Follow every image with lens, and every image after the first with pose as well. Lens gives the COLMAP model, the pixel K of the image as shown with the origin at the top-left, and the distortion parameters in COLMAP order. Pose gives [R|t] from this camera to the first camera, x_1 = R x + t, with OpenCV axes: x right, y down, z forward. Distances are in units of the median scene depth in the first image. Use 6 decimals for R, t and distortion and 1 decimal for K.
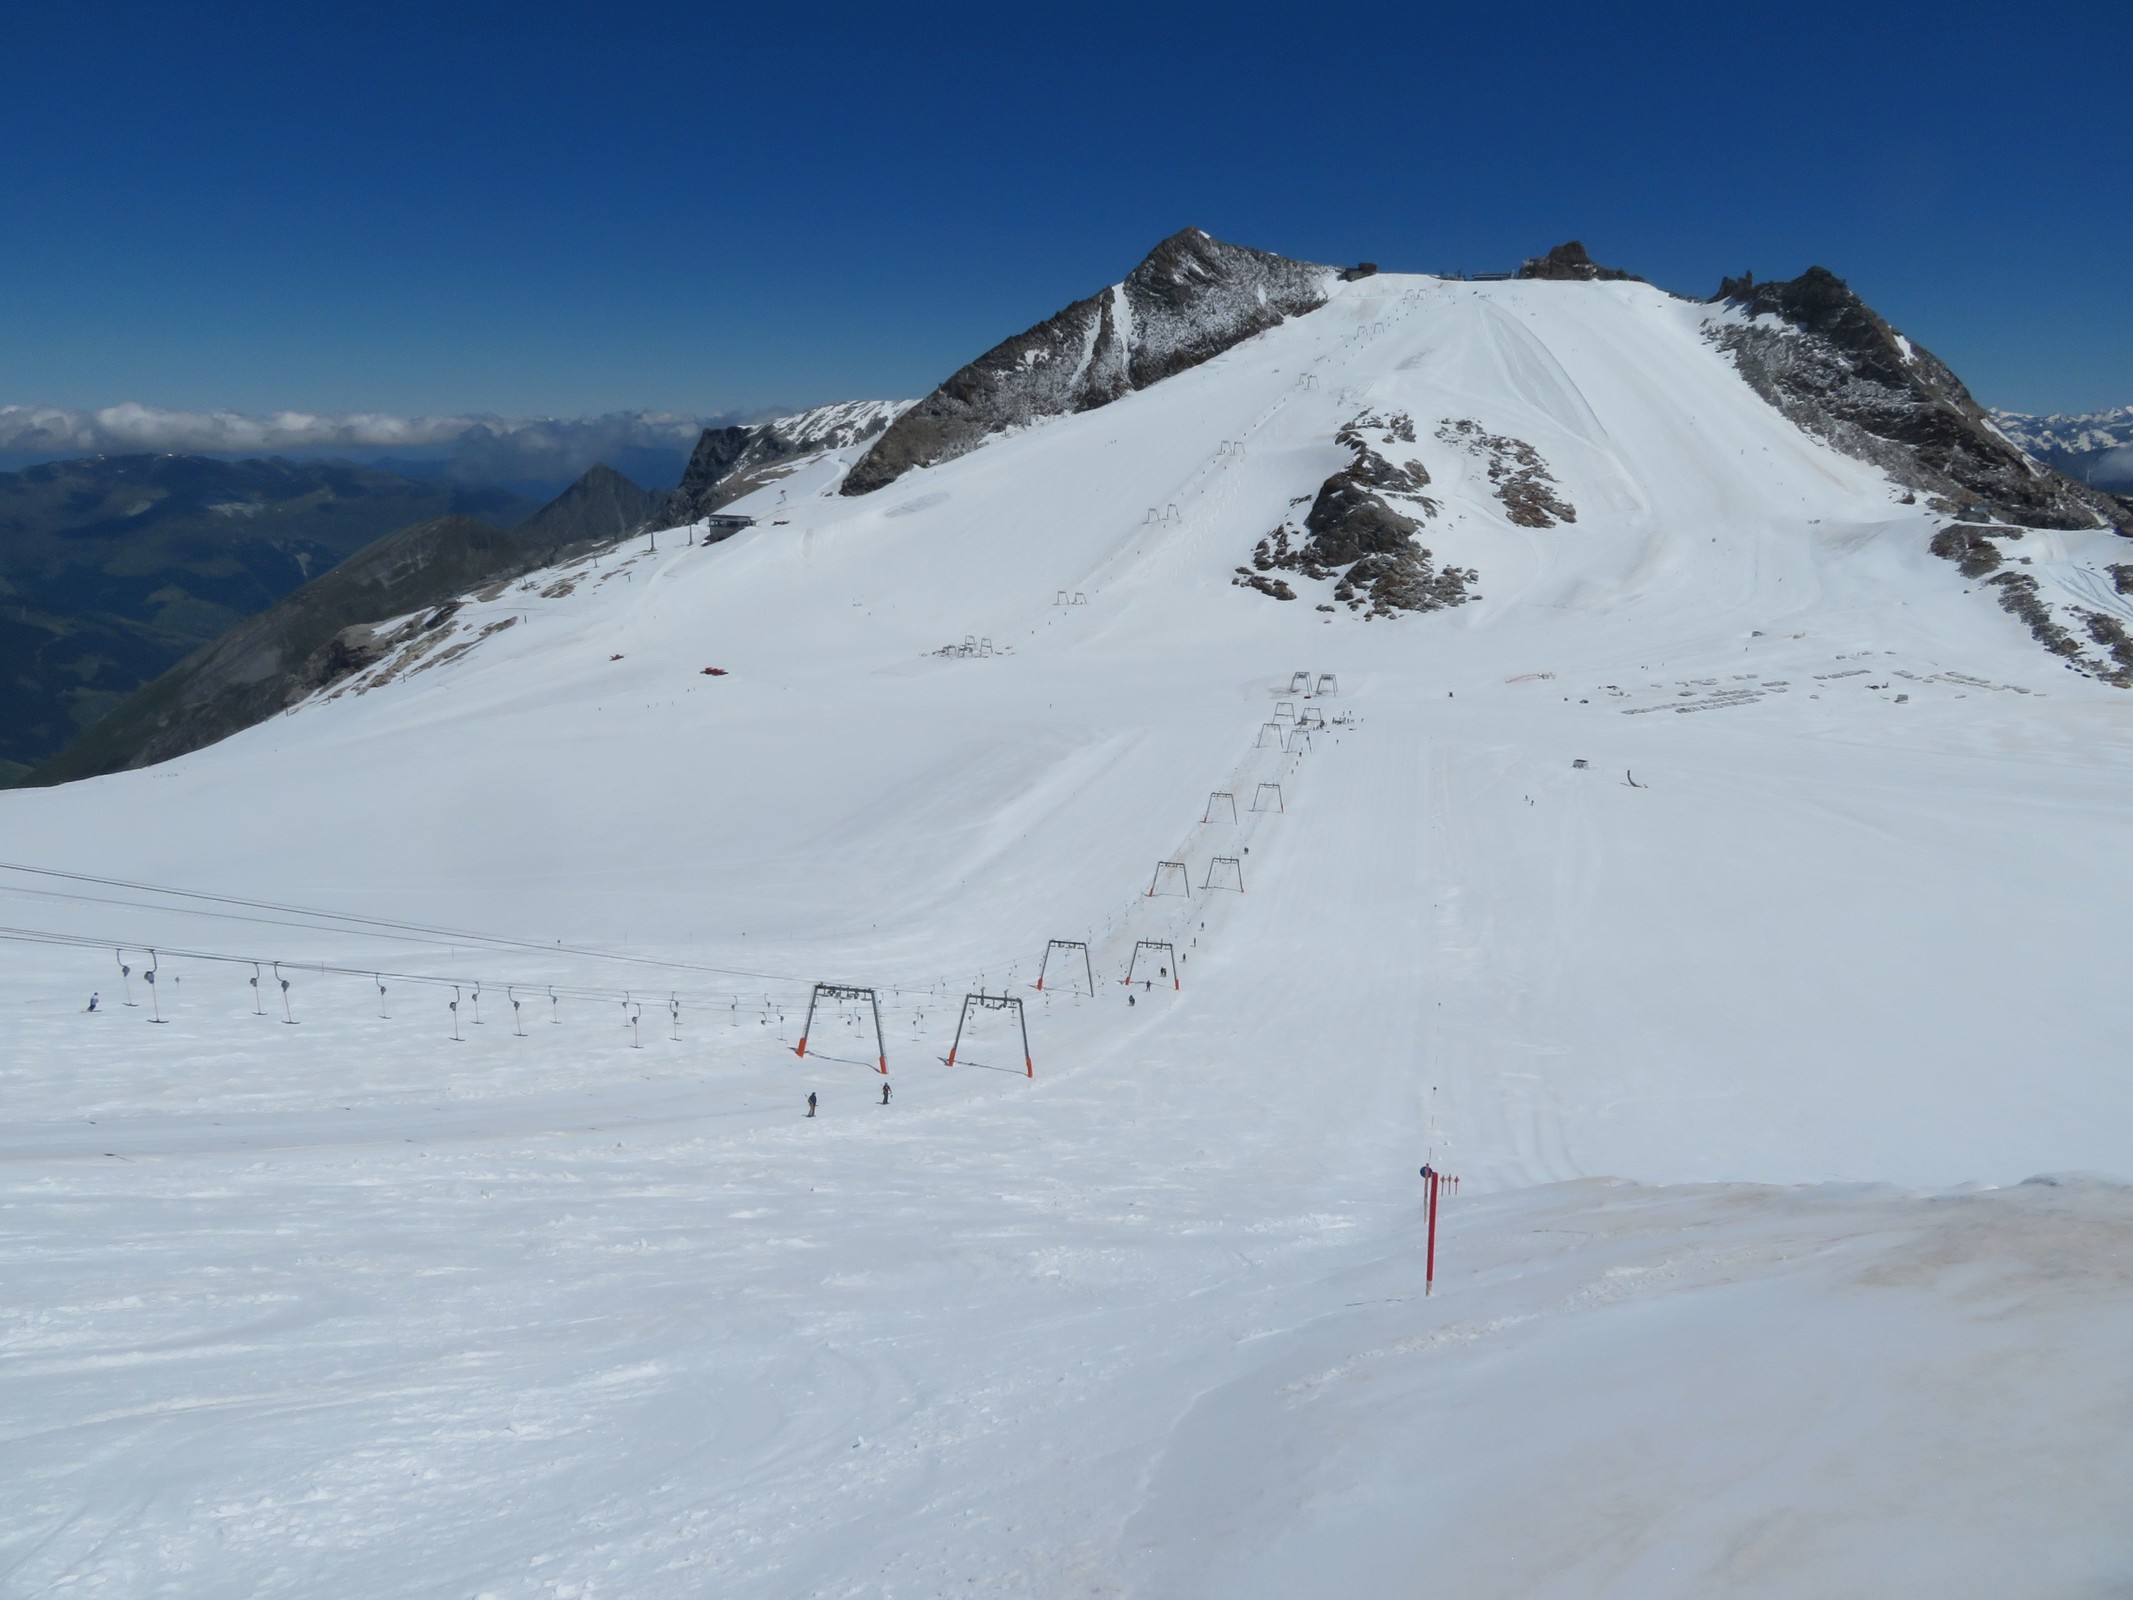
lens RADIAL K [[1507.1, 0, 1069.9], [0, 1507.1, 803.8], [0, 0, 1]] dist [-0.012421, 0.009187]
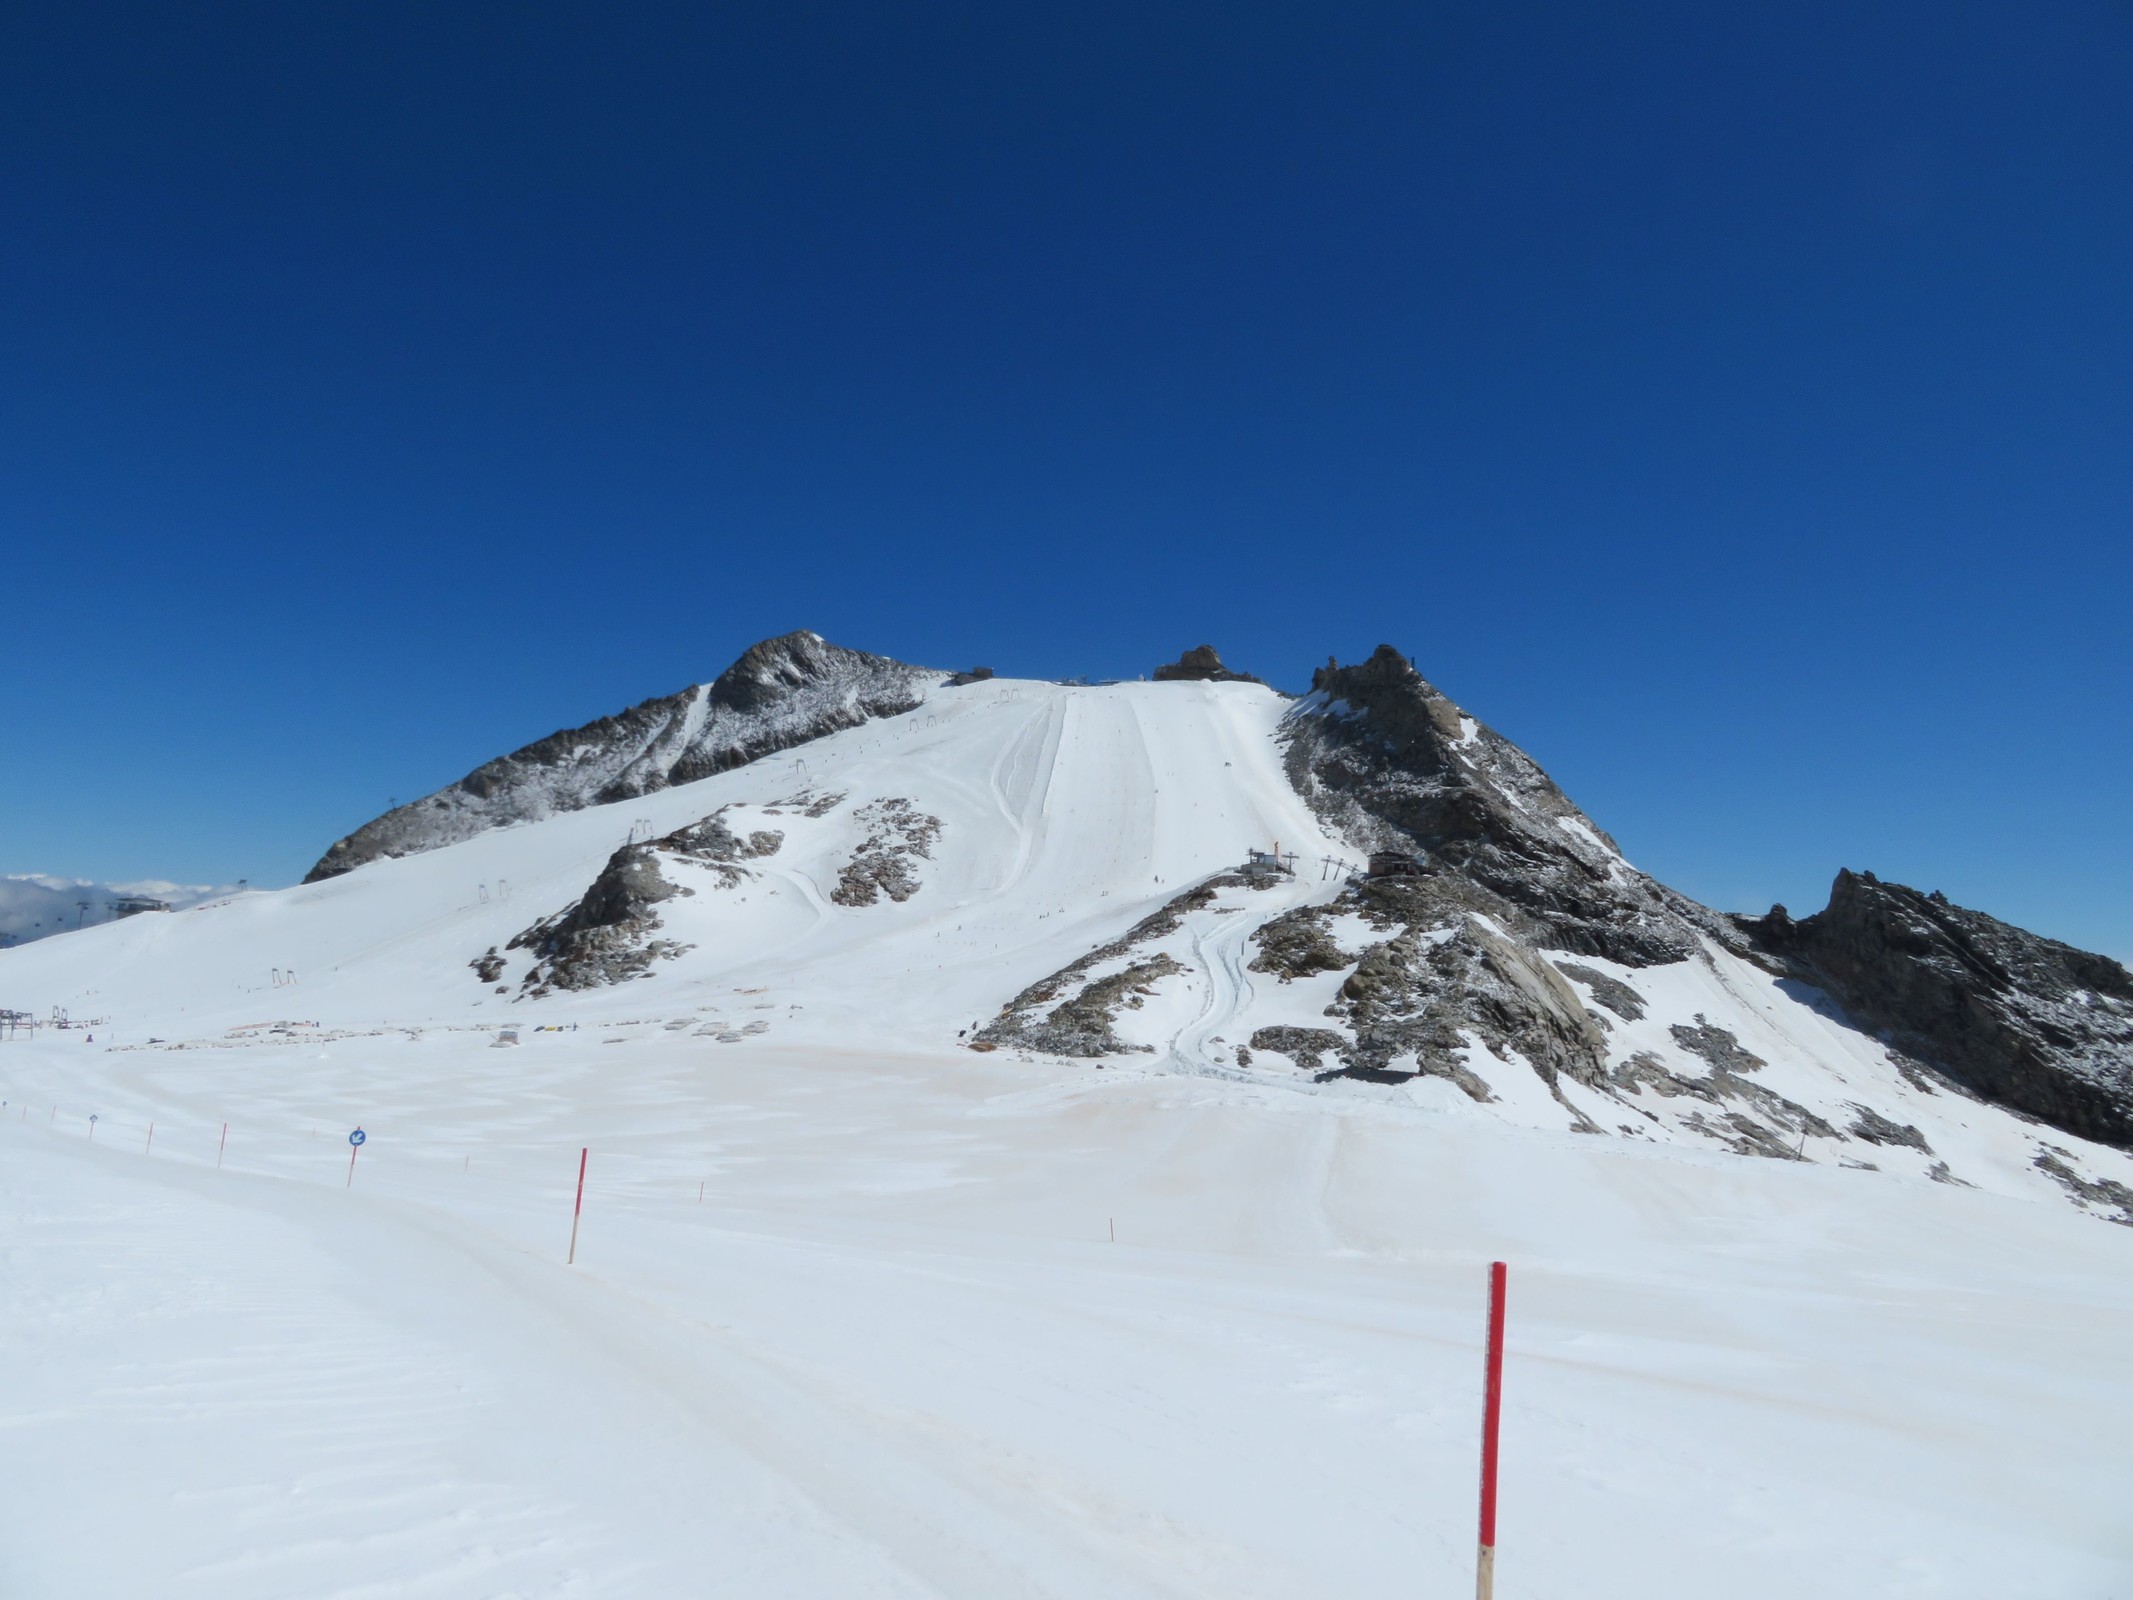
lens RADIAL K [[1515.7, 0, 1066.5], [0, 1515.7, 800.0], [0, 0, 1]] dist [-0.015083, 0.005593]
pose [[0.994642, 0.030379, -0.098810, 0.423332], [-0.061932, 0.940434, -0.334286, 0.011280], [0.082769, 0.338615, 0.937277, 0.242832]]
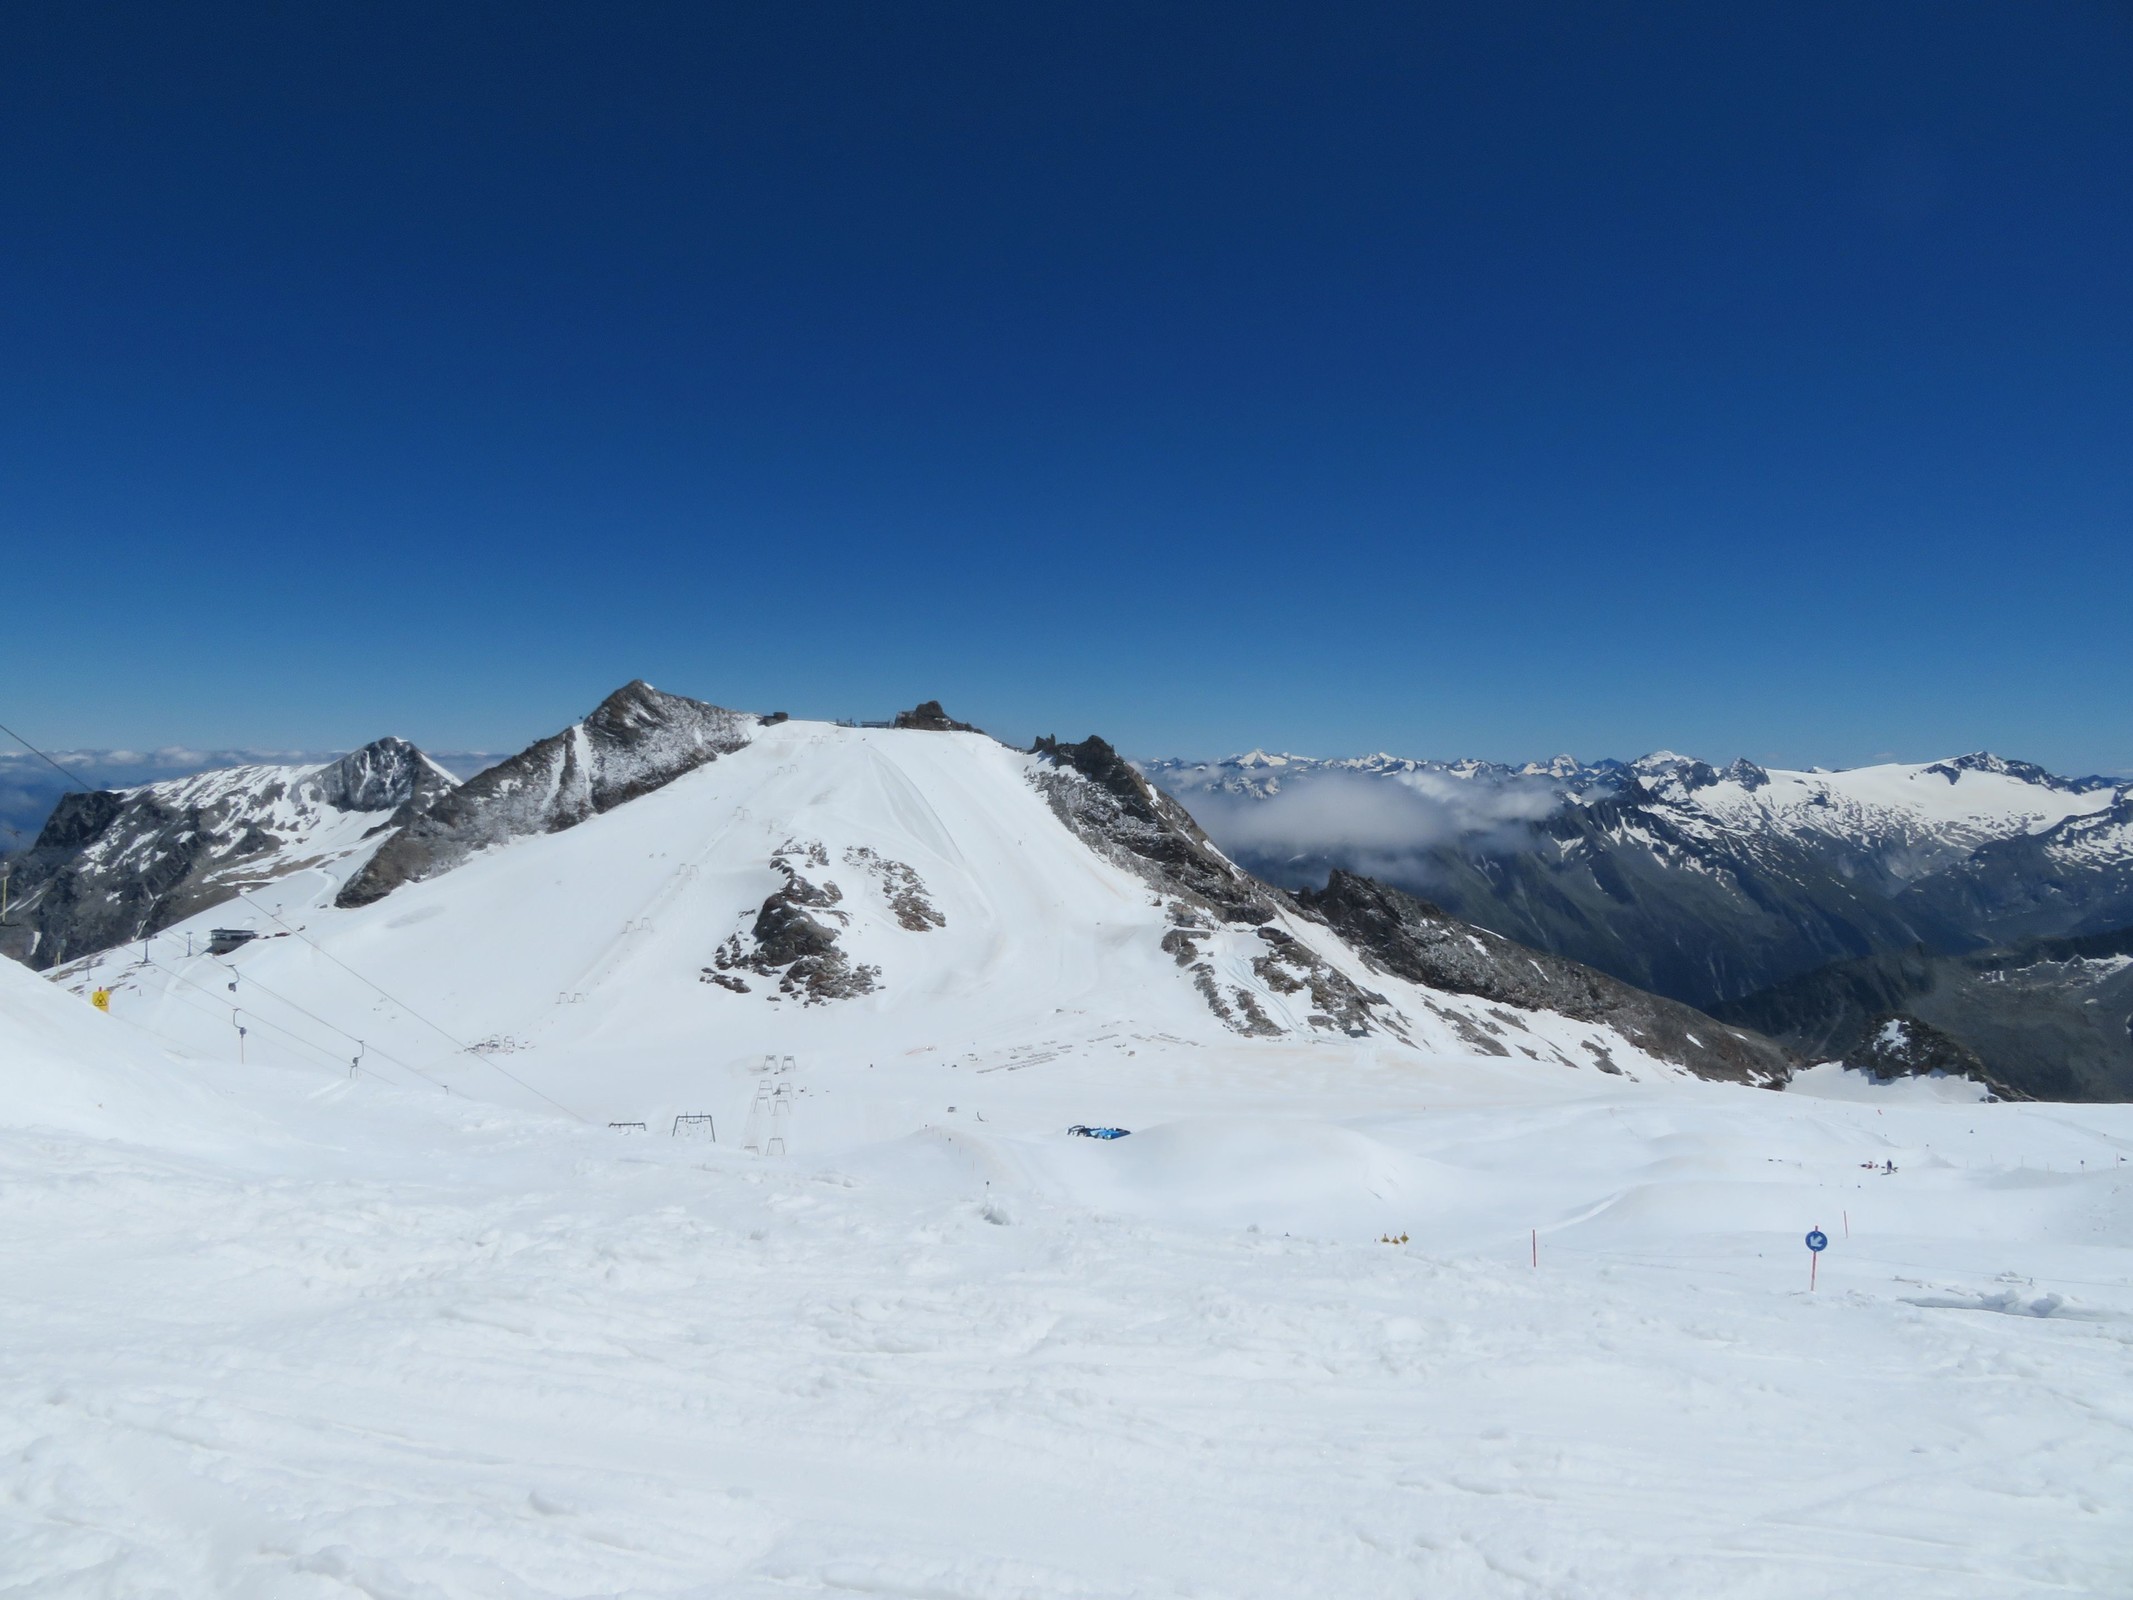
lens RADIAL K [[1515.7, 0, 1066.5], [0, 1515.7, 800.0], [0, 0, 1]] dist [-0.015083, 0.005593]
pose [[0.924520, -0.002520, 0.381126, -0.087706], [0.085712, 0.975739, -0.201463, -0.005431], [-0.371372, 0.218924, 0.902306, -0.305110]]
